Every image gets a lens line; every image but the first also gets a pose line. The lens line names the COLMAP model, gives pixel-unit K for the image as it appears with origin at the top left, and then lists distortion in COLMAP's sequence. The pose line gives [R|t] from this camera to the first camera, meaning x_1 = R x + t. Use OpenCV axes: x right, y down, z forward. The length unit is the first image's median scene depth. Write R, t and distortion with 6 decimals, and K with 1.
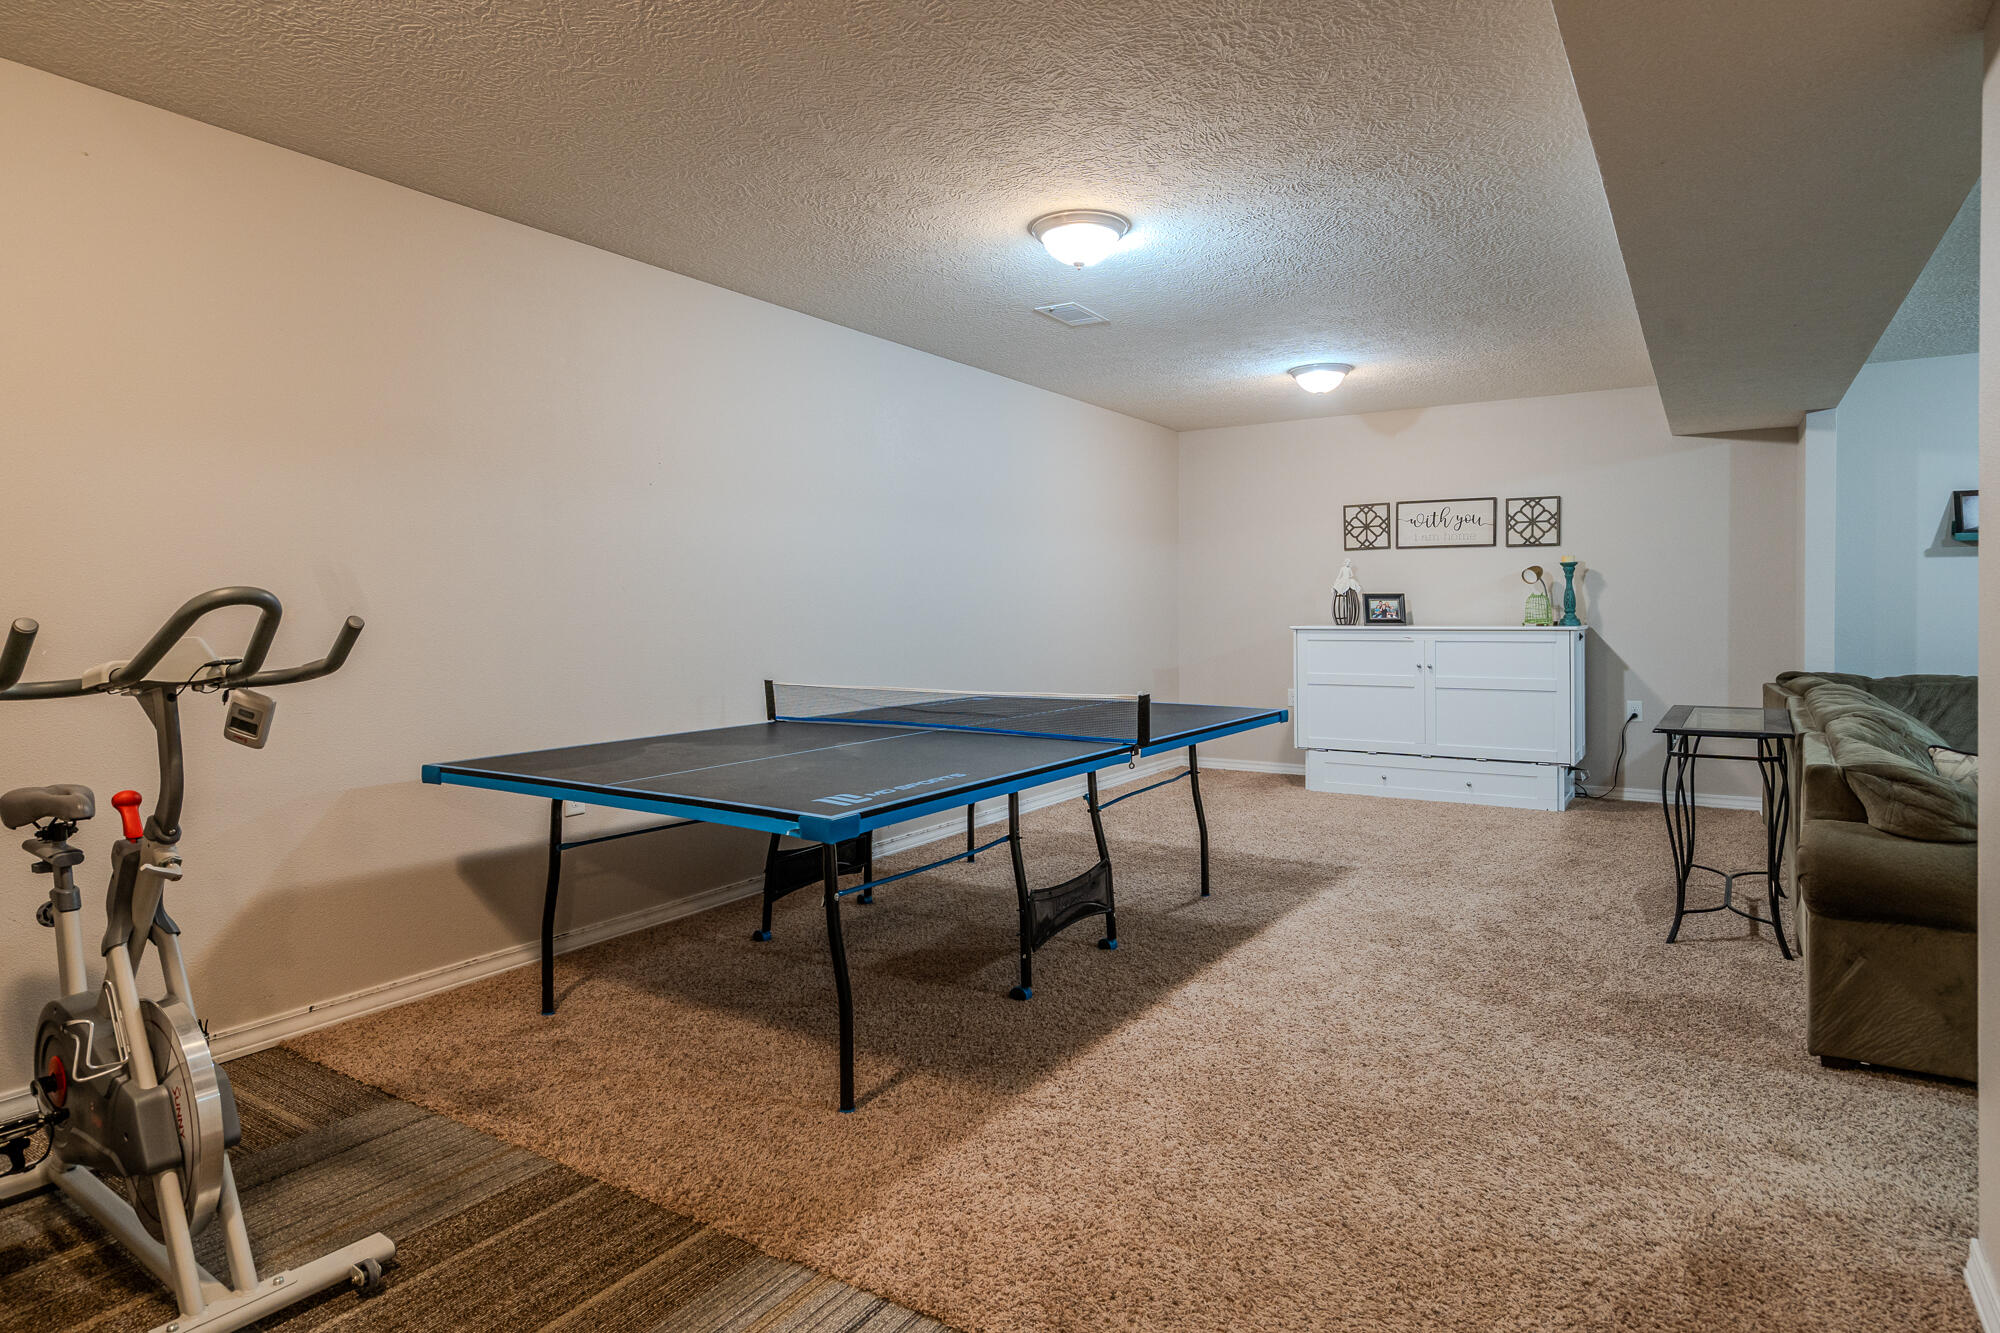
lens RADIAL K [[1129.9, 0, 996.3], [0, 1129.9, 621.3], [0, 0, 1]] dist [0.005006, 0.001976]
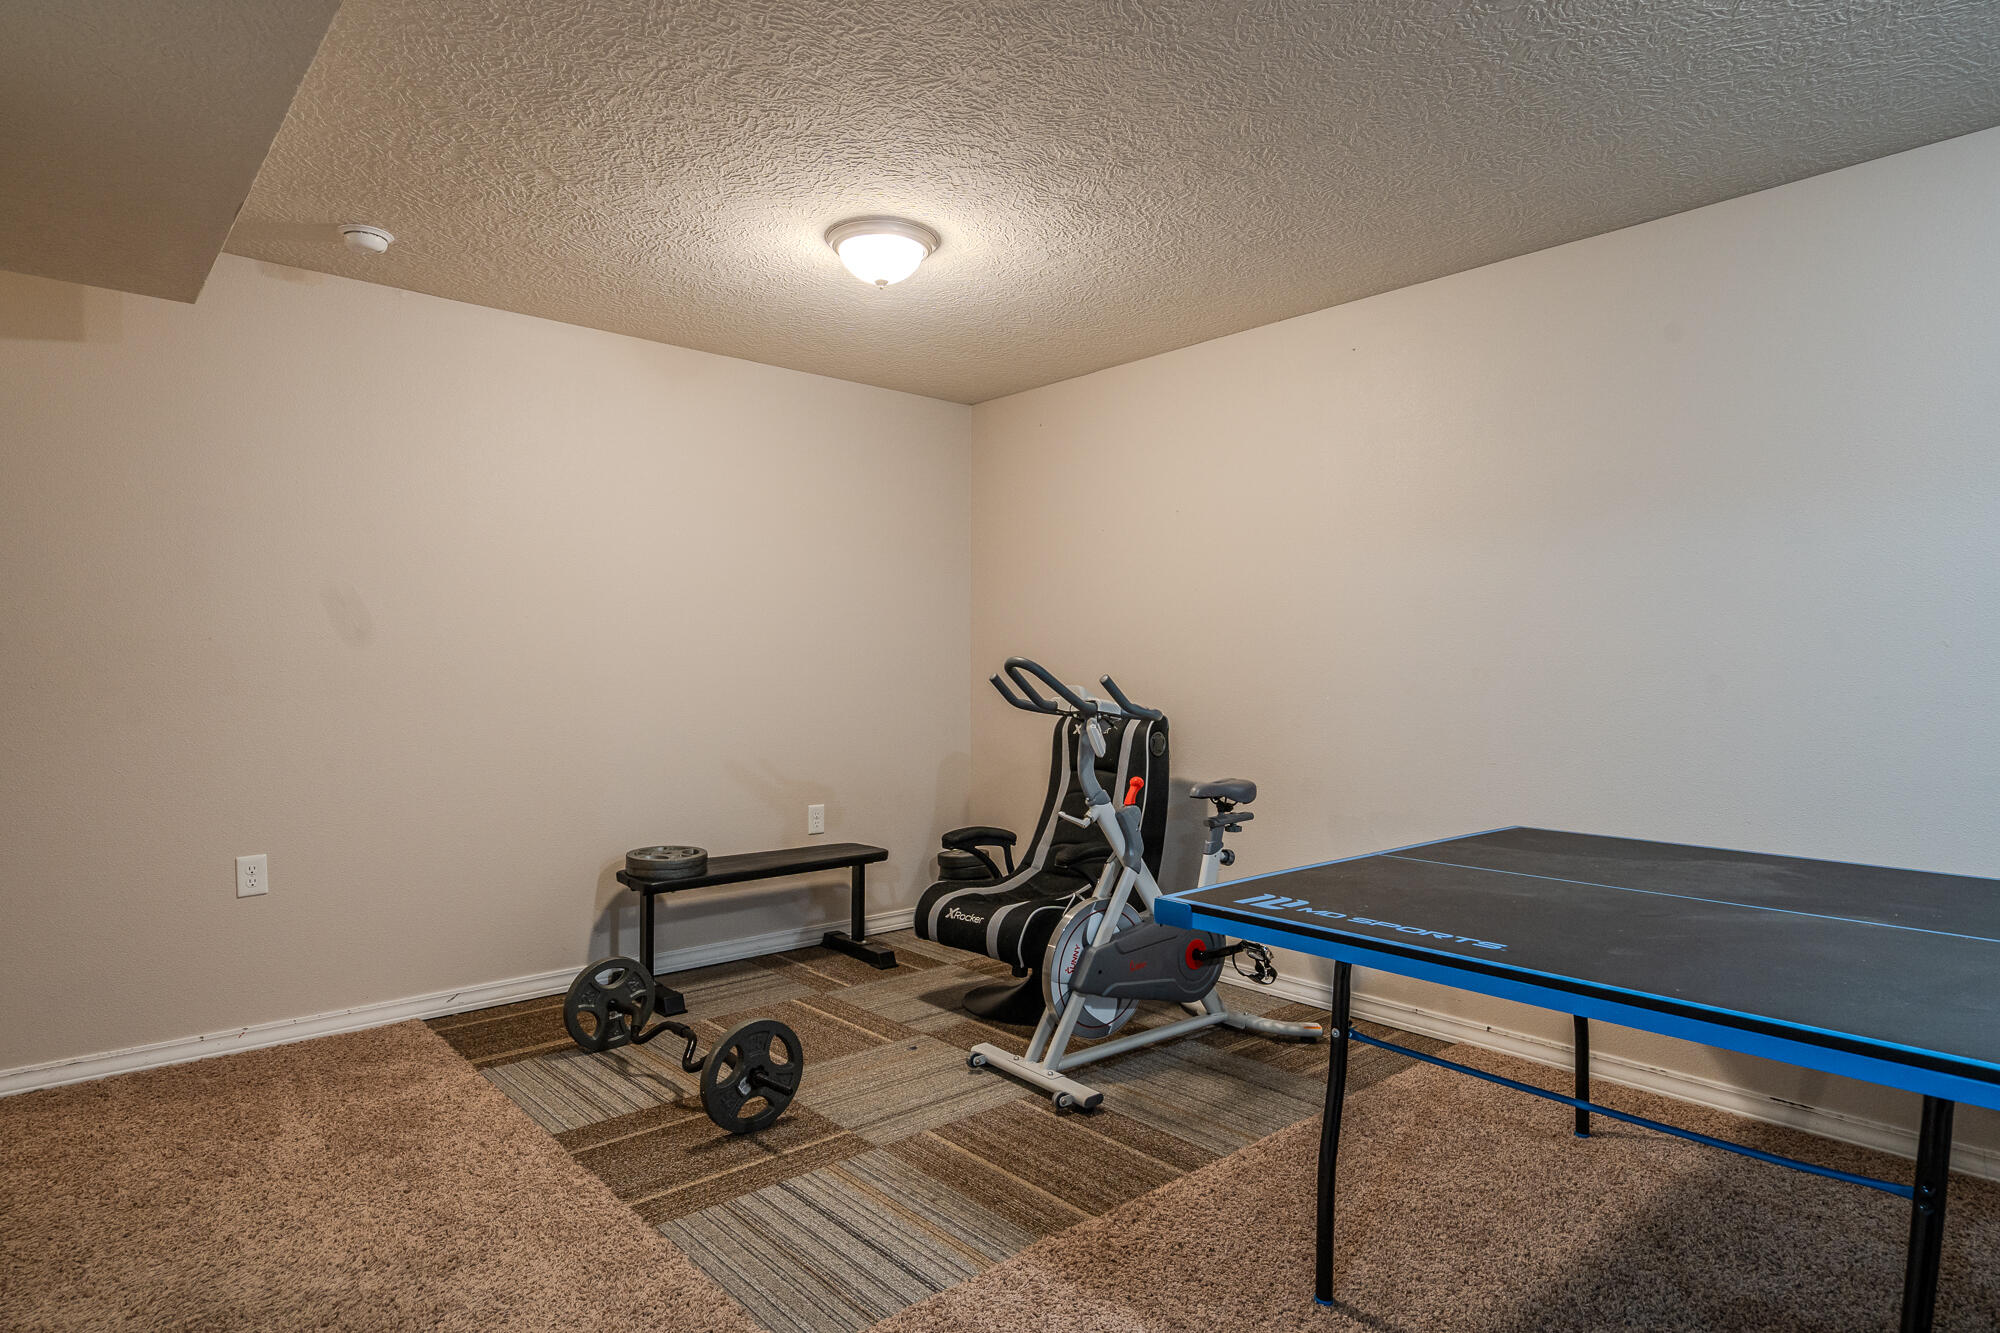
lens RADIAL K [[1114.1, 0, 1000.0], [0, 1114.1, 666.5], [0, 0, 1]] dist [0.001575, 0.000399]
pose [[-0.269179, 0.006583, -0.963068, 0.749006], [-0.016586, 0.999797, 0.011470, -0.025703], [0.962947, 0.019061, -0.269015, 1.063228]]
